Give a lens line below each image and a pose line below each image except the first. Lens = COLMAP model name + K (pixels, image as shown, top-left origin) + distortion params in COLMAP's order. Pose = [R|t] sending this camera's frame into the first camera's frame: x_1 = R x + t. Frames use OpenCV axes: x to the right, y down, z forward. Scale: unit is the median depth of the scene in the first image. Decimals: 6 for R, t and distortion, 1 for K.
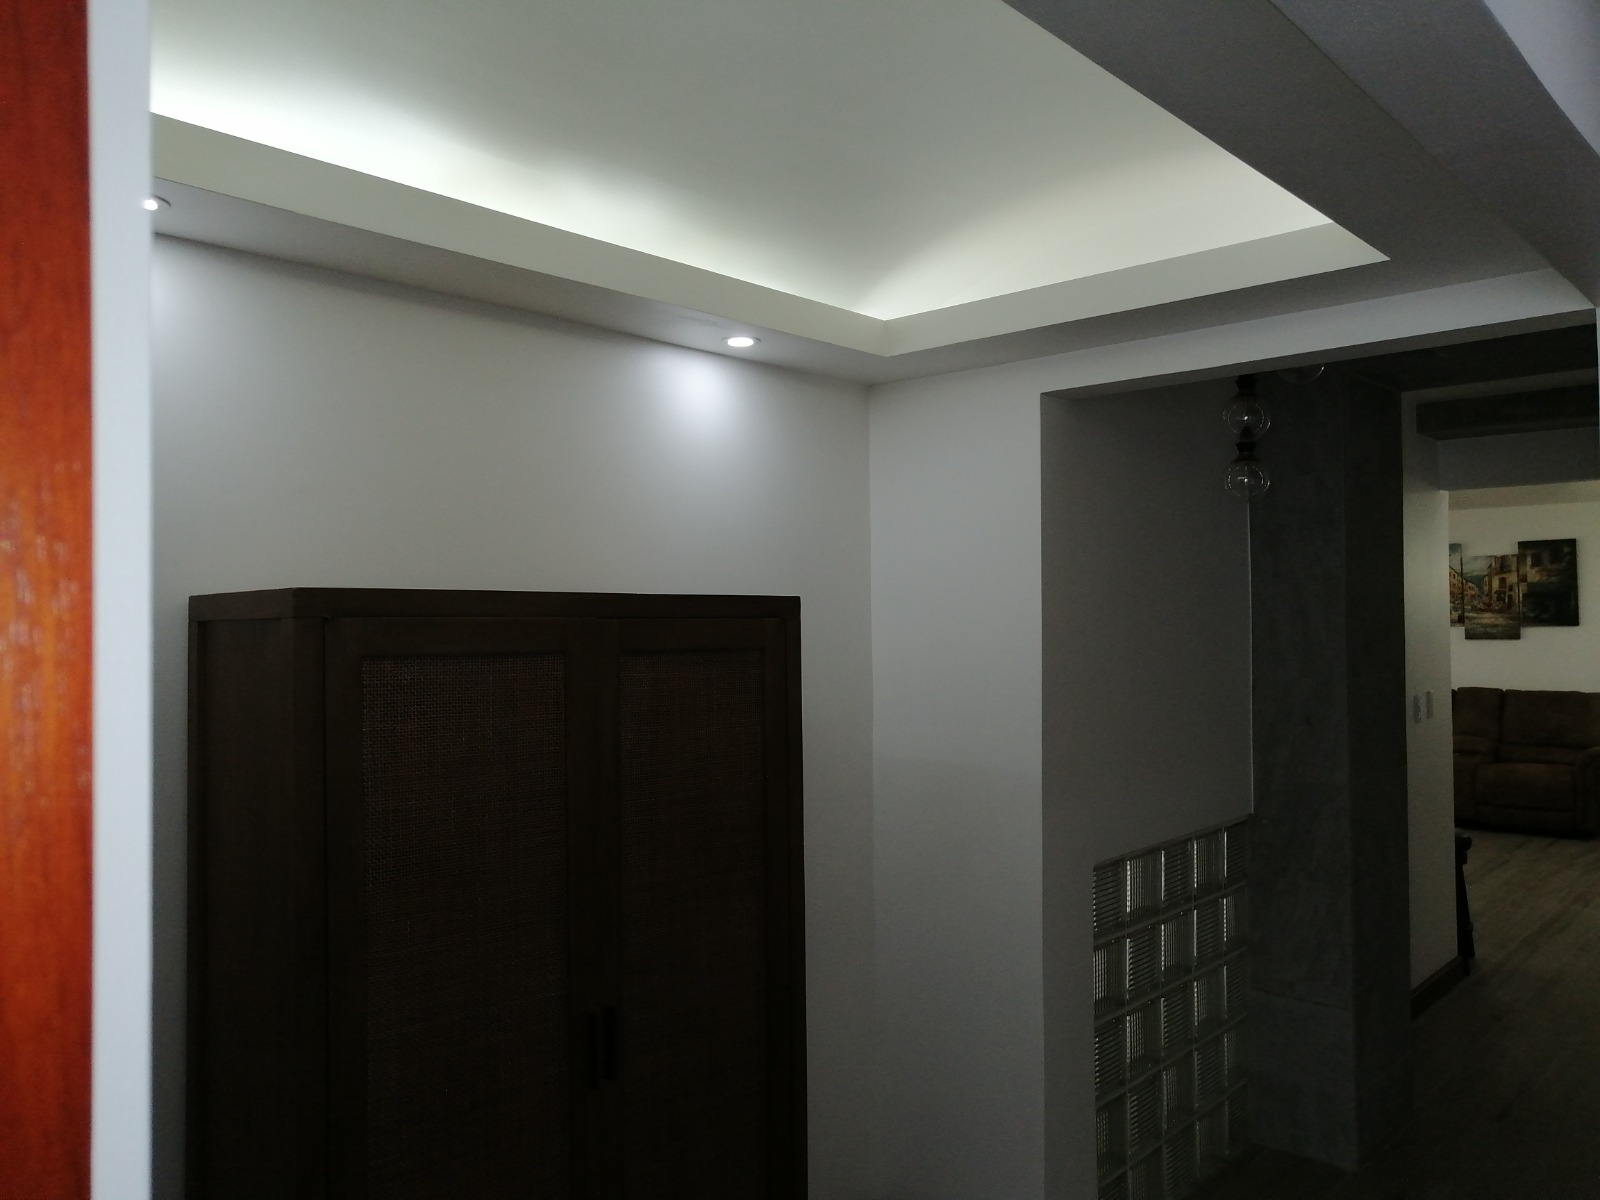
lens RADIAL K [[1235.8, 0, 793.9], [0, 1235.8, 602.7], [0, 0, 1]] dist [-0.008232, 0.041957]
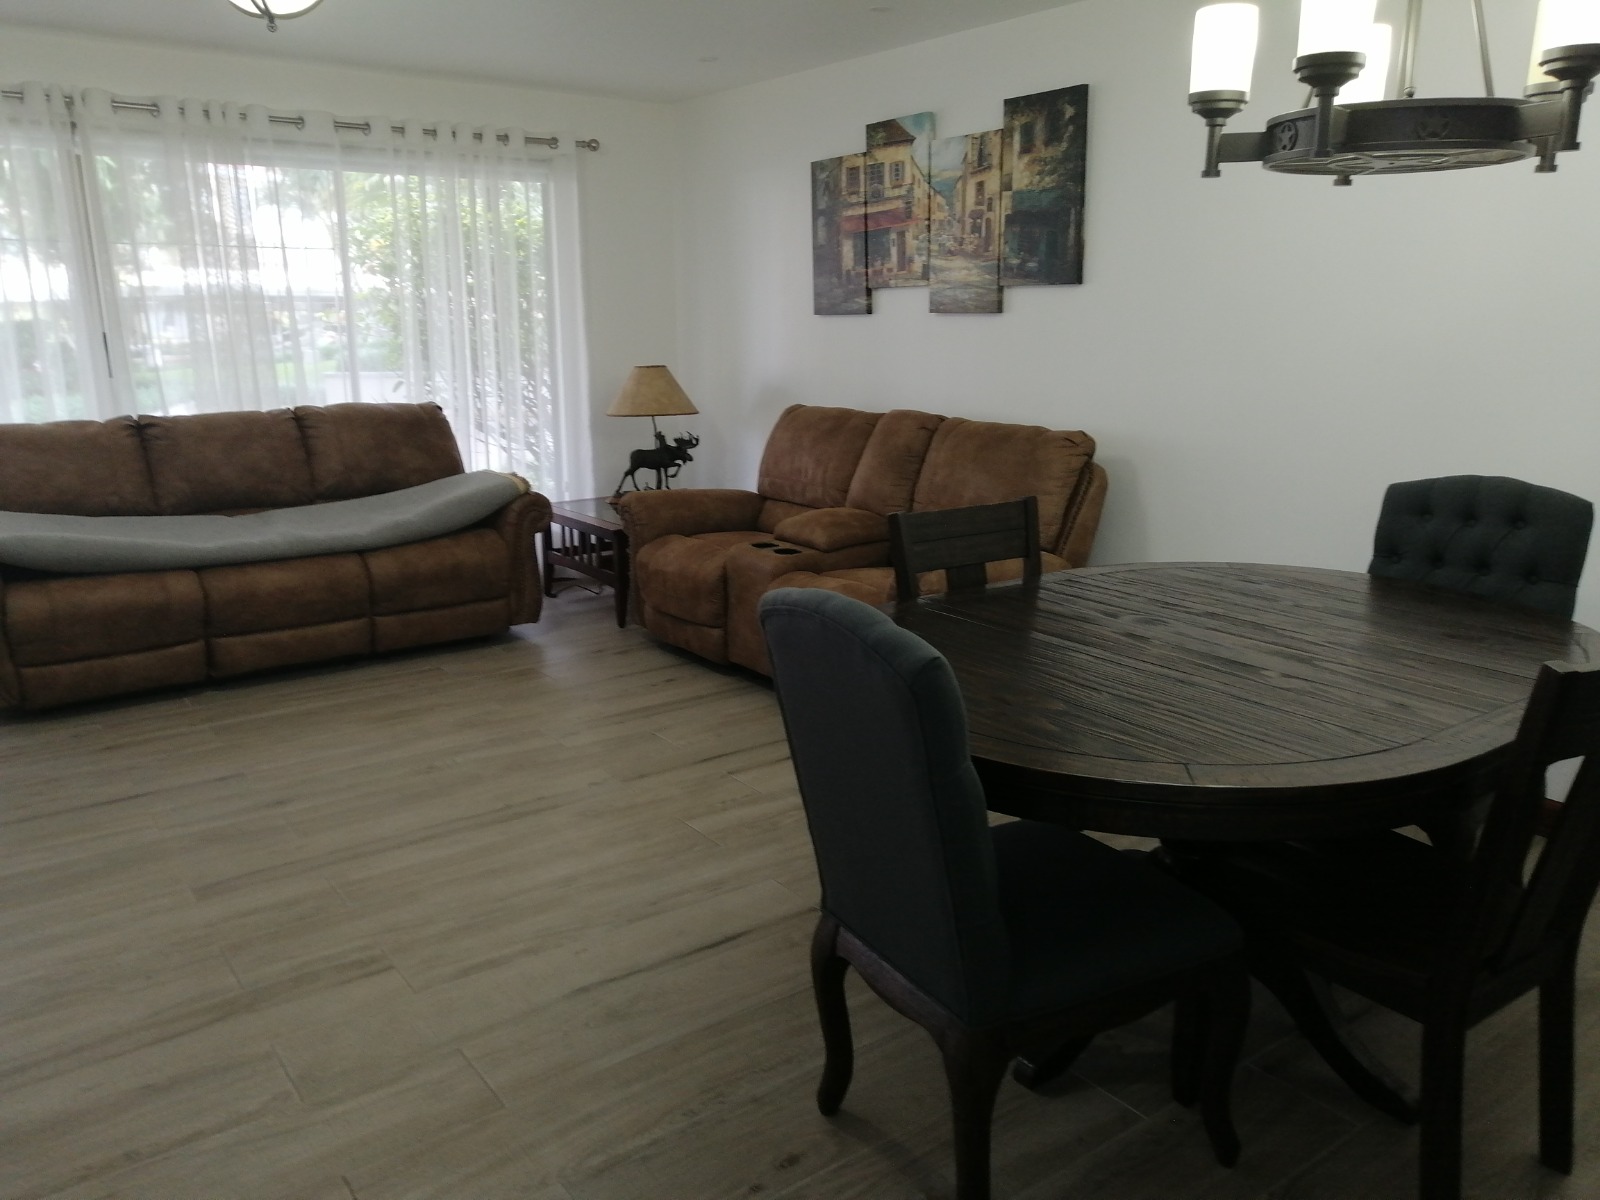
lens RADIAL K [[1235.8, 0, 807.9], [0, 1235.8, 592.9], [0, 0, 1]] dist [-0.008232, 0.041957]
pose [[0.979608, 0.050061, -0.194581, 1.071930], [-0.000472, 0.969033, 0.246931, 0.027967], [0.200917, -0.241804, 0.949296, 0.872338]]
